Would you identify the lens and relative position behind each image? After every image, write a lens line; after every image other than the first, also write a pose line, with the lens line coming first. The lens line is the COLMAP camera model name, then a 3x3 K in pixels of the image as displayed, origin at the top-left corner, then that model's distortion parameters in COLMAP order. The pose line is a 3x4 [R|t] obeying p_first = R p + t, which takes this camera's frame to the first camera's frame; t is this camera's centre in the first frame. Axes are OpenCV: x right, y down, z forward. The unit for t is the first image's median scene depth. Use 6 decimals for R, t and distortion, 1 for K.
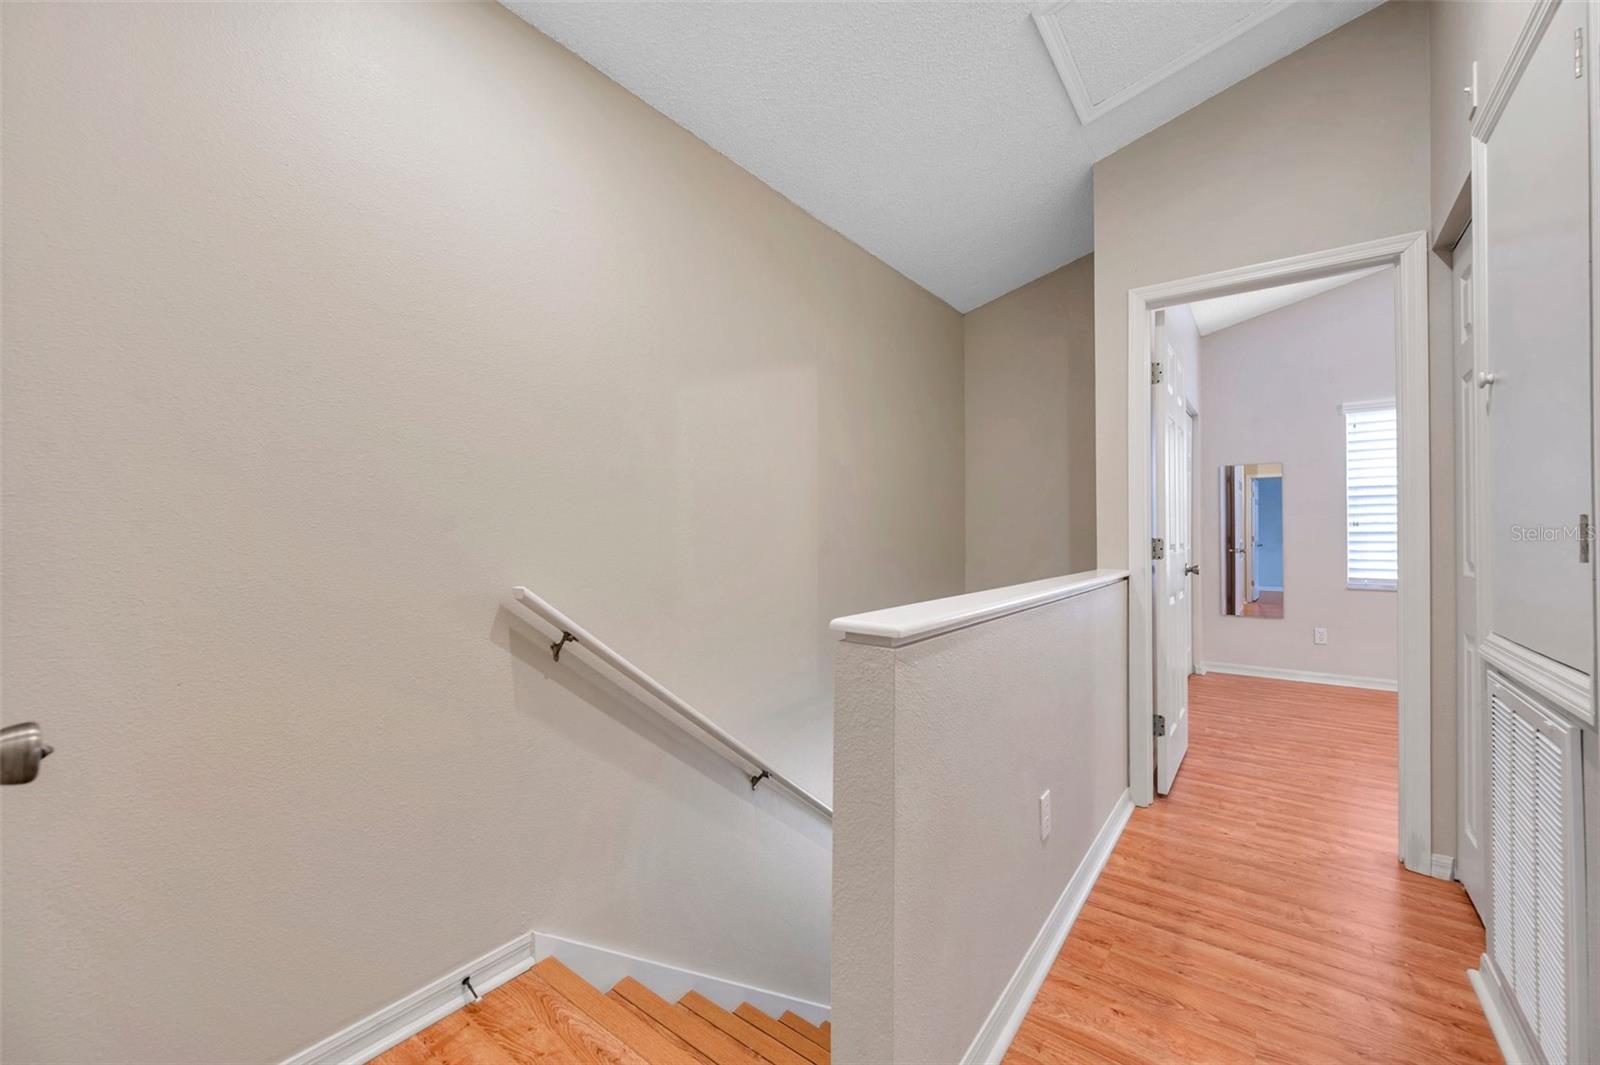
lens RADIAL K [[629.0, 0, 805.1], [0, 629.0, 528.4], [0, 0, 1]] dist [0.000089, -0.000154]
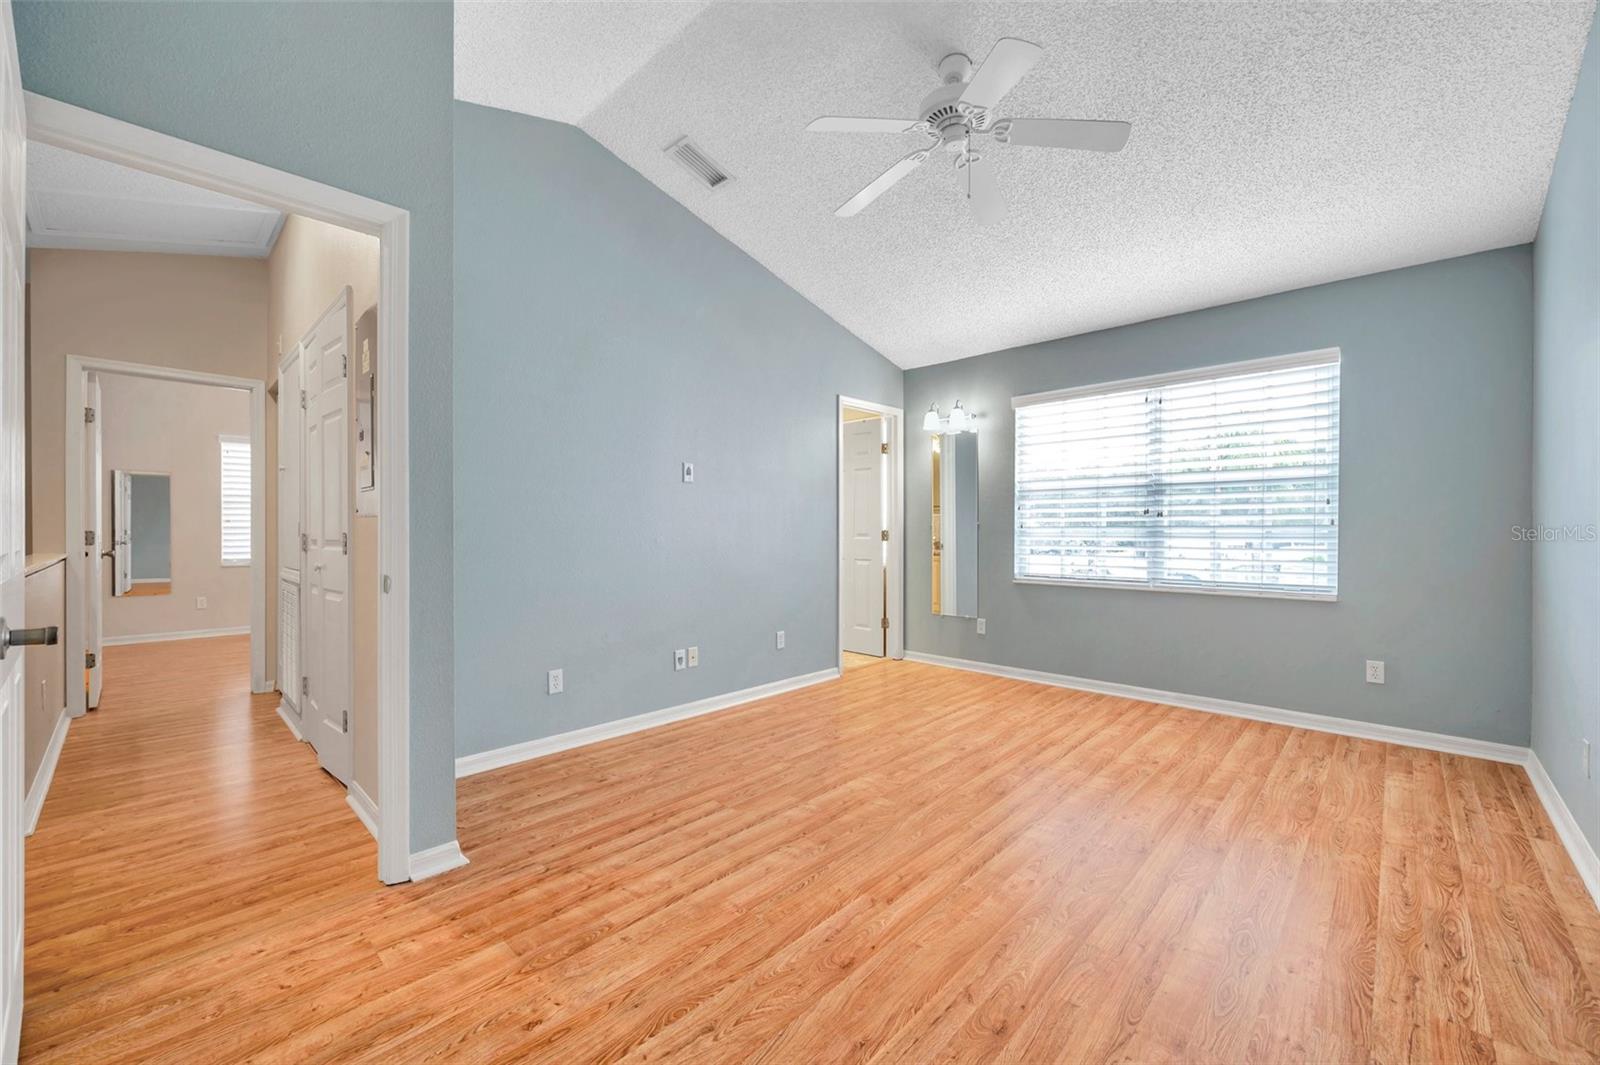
lens RADIAL K [[629.8, 0, 799.2], [0, 629.8, 530.4], [0, 0, 1]] dist [-0.000711, -0.000375]
pose [[0.111659, -0.002848, 0.993743, -0.397601], [-0.009636, 0.999946, 0.003949, -0.003976], [-0.993700, -0.010017, 0.111625, -0.446905]]
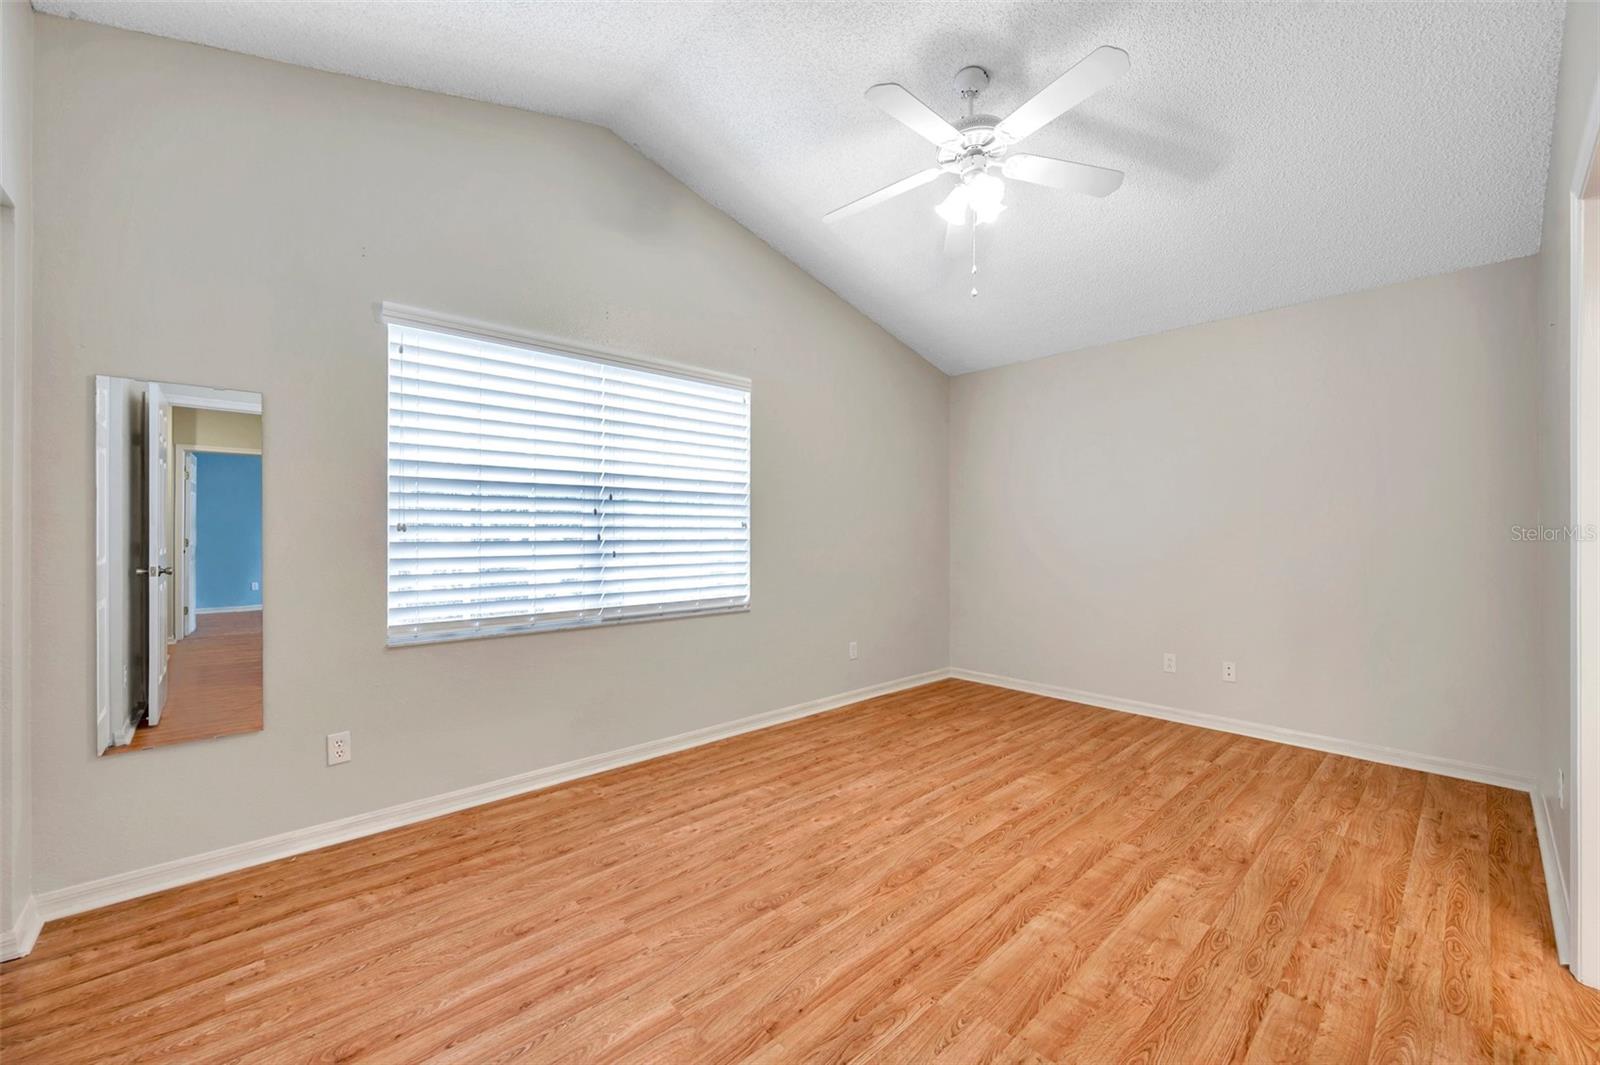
lens RADIAL K [[629.0, 0, 805.1], [0, 629.0, 528.4], [0, 0, 1]] dist [0.000089, -0.000154]
pose [[0.173471, 0.001134, 0.984838, 0.392594], [-0.009648, 0.999953, 0.000548, -0.010477], [-0.984792, -0.009596, 0.173474, 0.554220]]
